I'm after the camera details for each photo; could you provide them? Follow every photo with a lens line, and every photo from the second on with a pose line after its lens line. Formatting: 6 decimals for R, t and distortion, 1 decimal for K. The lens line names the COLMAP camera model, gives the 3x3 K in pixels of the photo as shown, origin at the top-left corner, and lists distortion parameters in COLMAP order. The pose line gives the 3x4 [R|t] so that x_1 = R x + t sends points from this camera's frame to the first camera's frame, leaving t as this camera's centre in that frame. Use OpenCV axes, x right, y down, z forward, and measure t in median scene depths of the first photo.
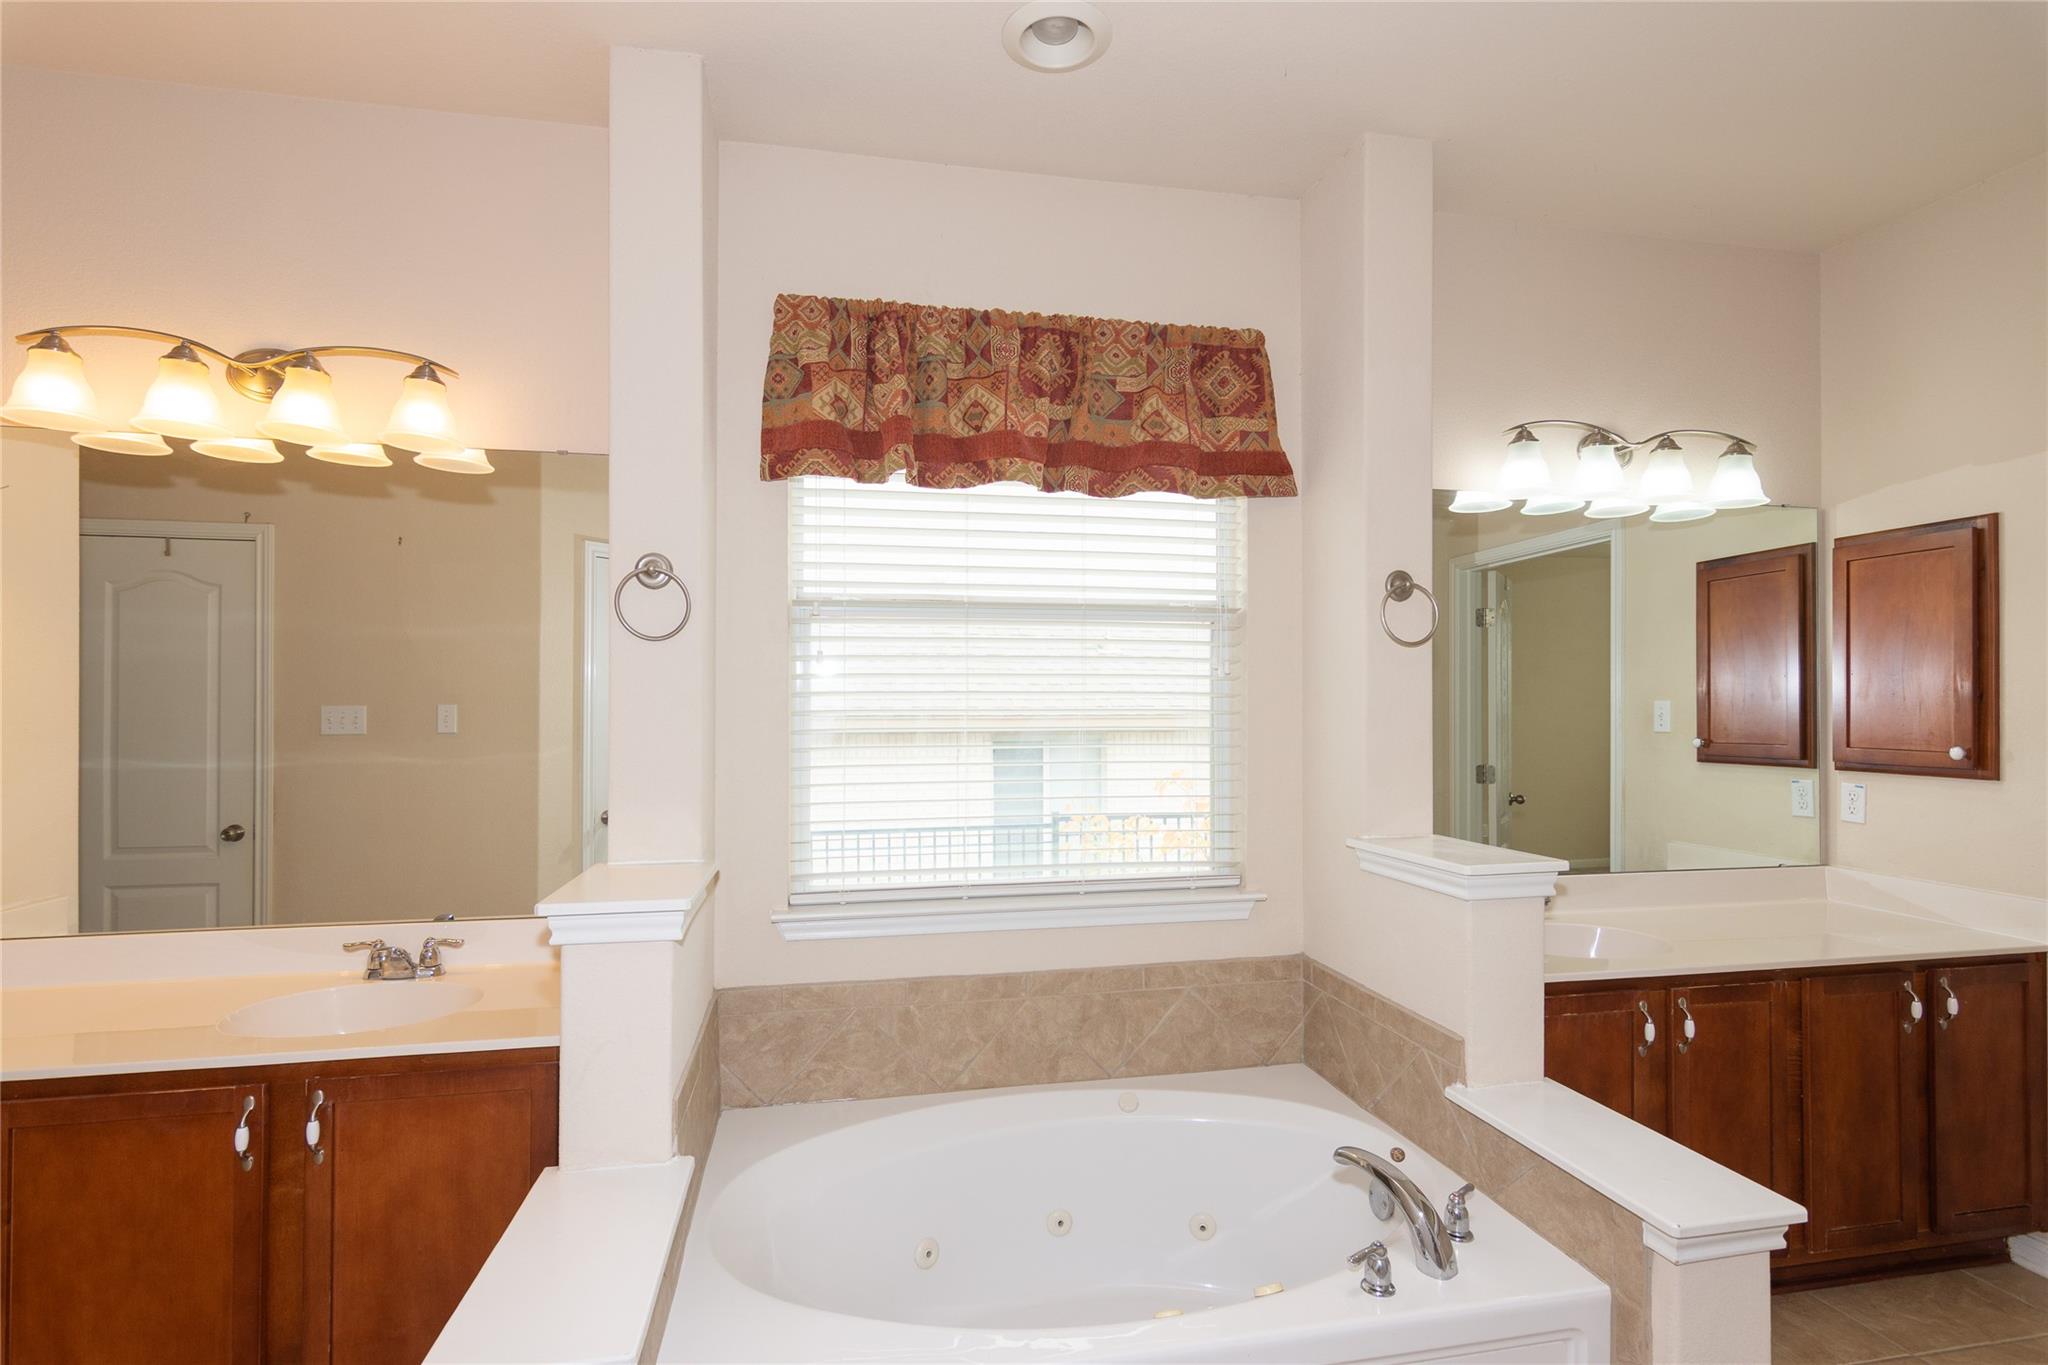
lens RADIAL K [[1002.3, 0, 1021.8], [0, 1002.3, 692.9], [0, 0, 1]] dist [-0.000097, 0.001714]
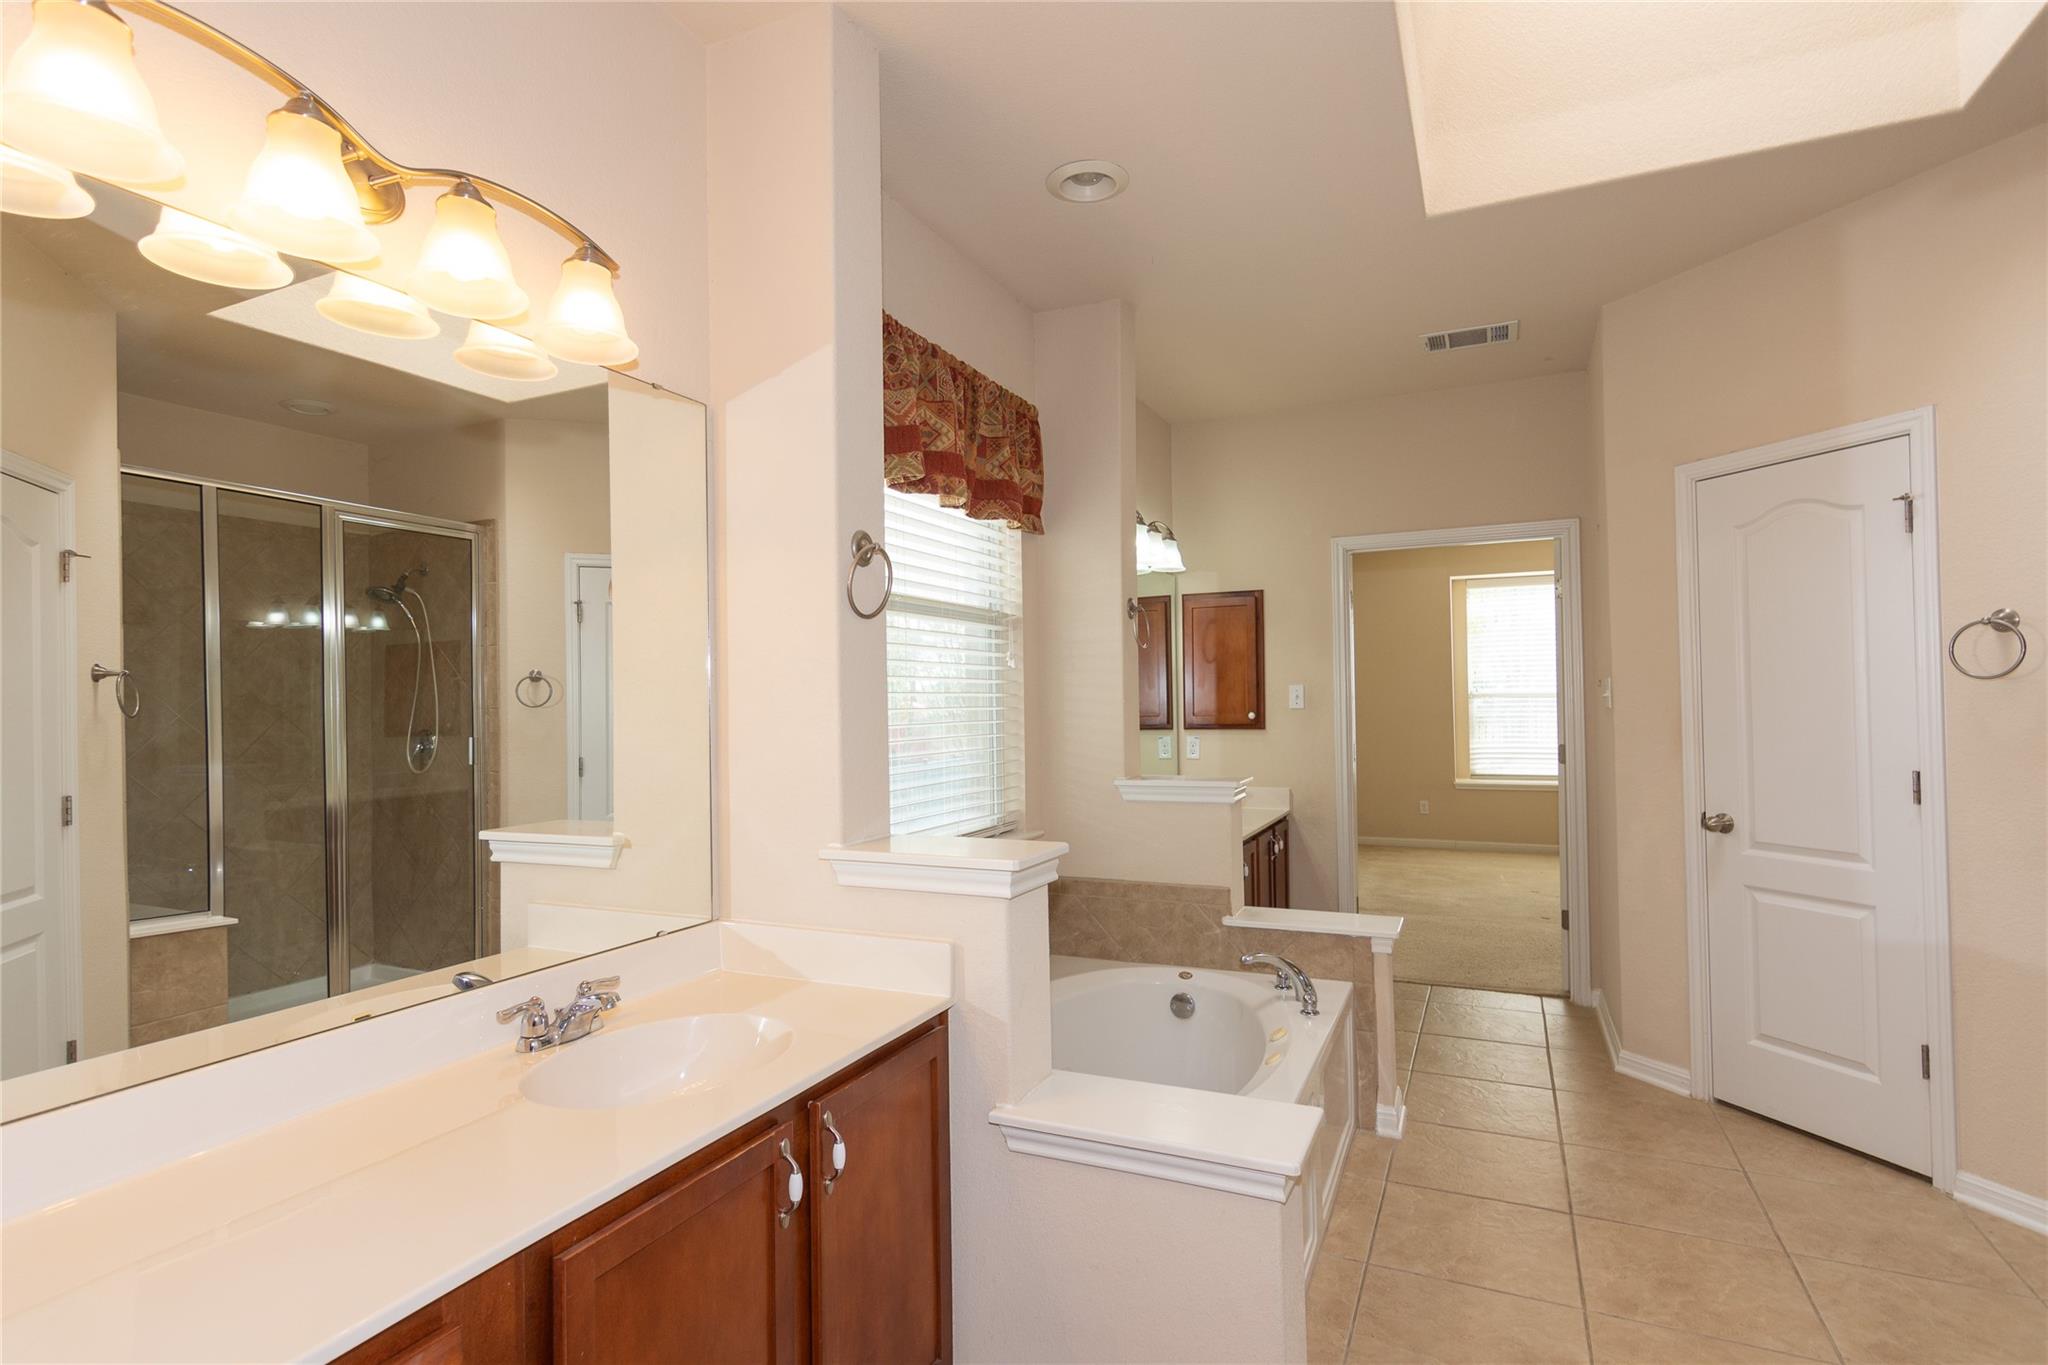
lens RADIAL K [[1002.3, 0, 1021.8], [0, 1002.3, 692.9], [0, 0, 1]] dist [-0.000097, 0.001714]
pose [[0.598519, -0.002285, 0.801105, -0.893514], [0.012491, 0.999901, -0.006481, 0.026610], [-0.801011, 0.013886, 0.598489, 0.235925]]
